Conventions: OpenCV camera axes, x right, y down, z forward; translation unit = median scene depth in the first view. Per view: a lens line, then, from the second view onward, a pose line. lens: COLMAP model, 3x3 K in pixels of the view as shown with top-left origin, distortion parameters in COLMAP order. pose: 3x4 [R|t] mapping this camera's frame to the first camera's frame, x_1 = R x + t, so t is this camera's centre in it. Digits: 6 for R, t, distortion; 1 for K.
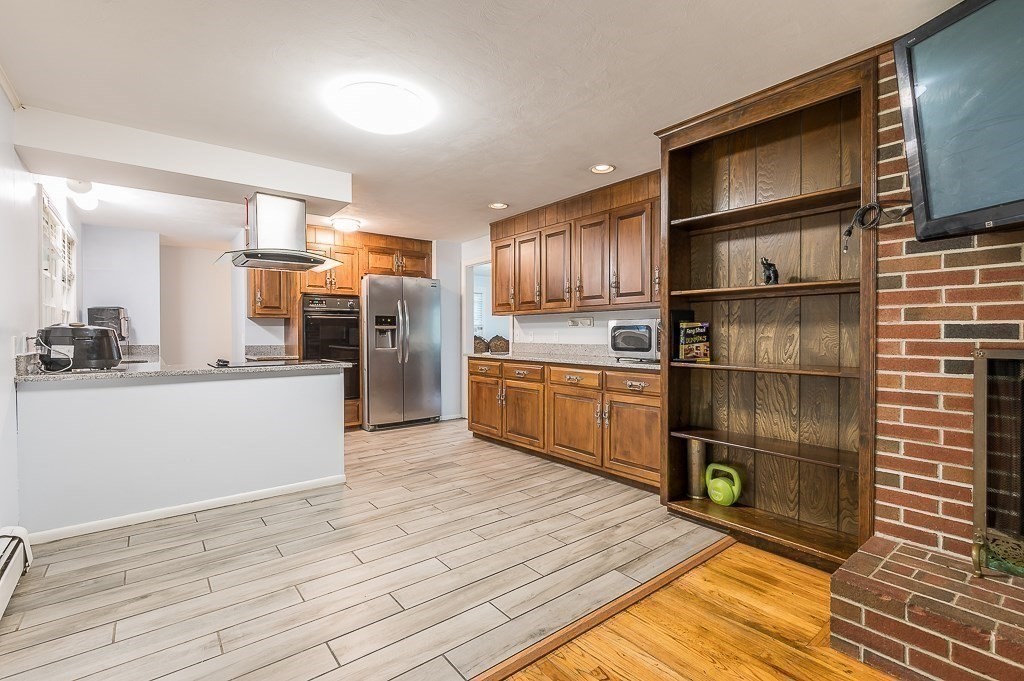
lens RADIAL K [[467.1, 0, 512.0], [0, 467.1, 340.5], [0, 0, 1]] dist [-0.000691, 0.000002]
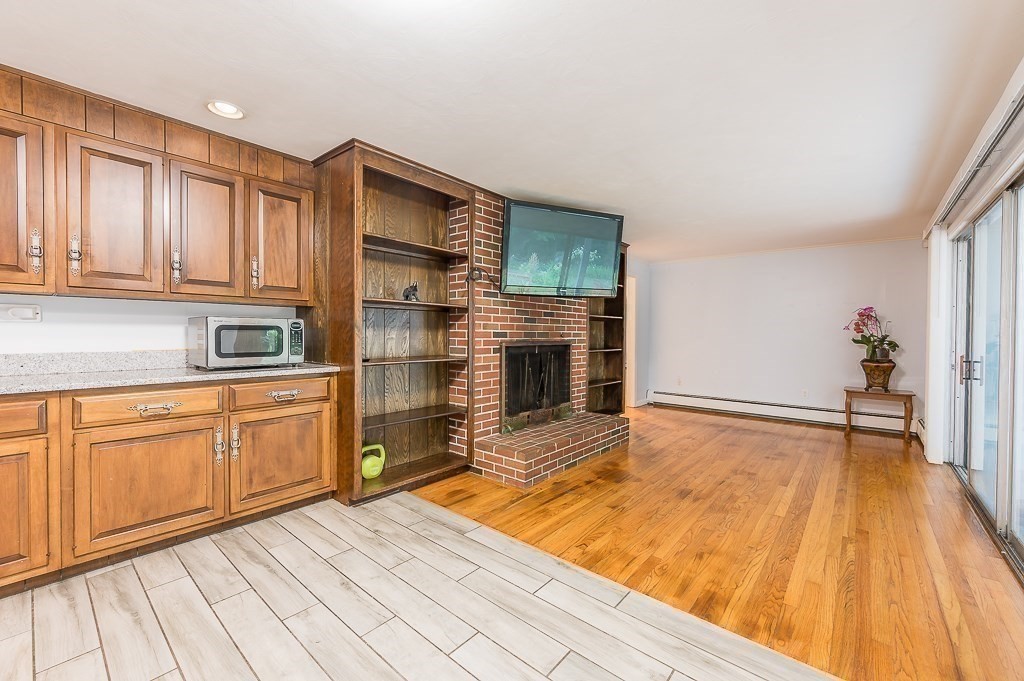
lens RADIAL K [[410.7, 0, 512.0], [0, 410.7, 340.5], [0, 0, 1]] dist [0.000741, 0.000101]
pose [[-0.190228, -0.016422, 0.981603, -0.669249], [0.008782, 0.999792, 0.018428, -0.018570], [-0.981701, 0.012126, -0.190044, 0.867910]]
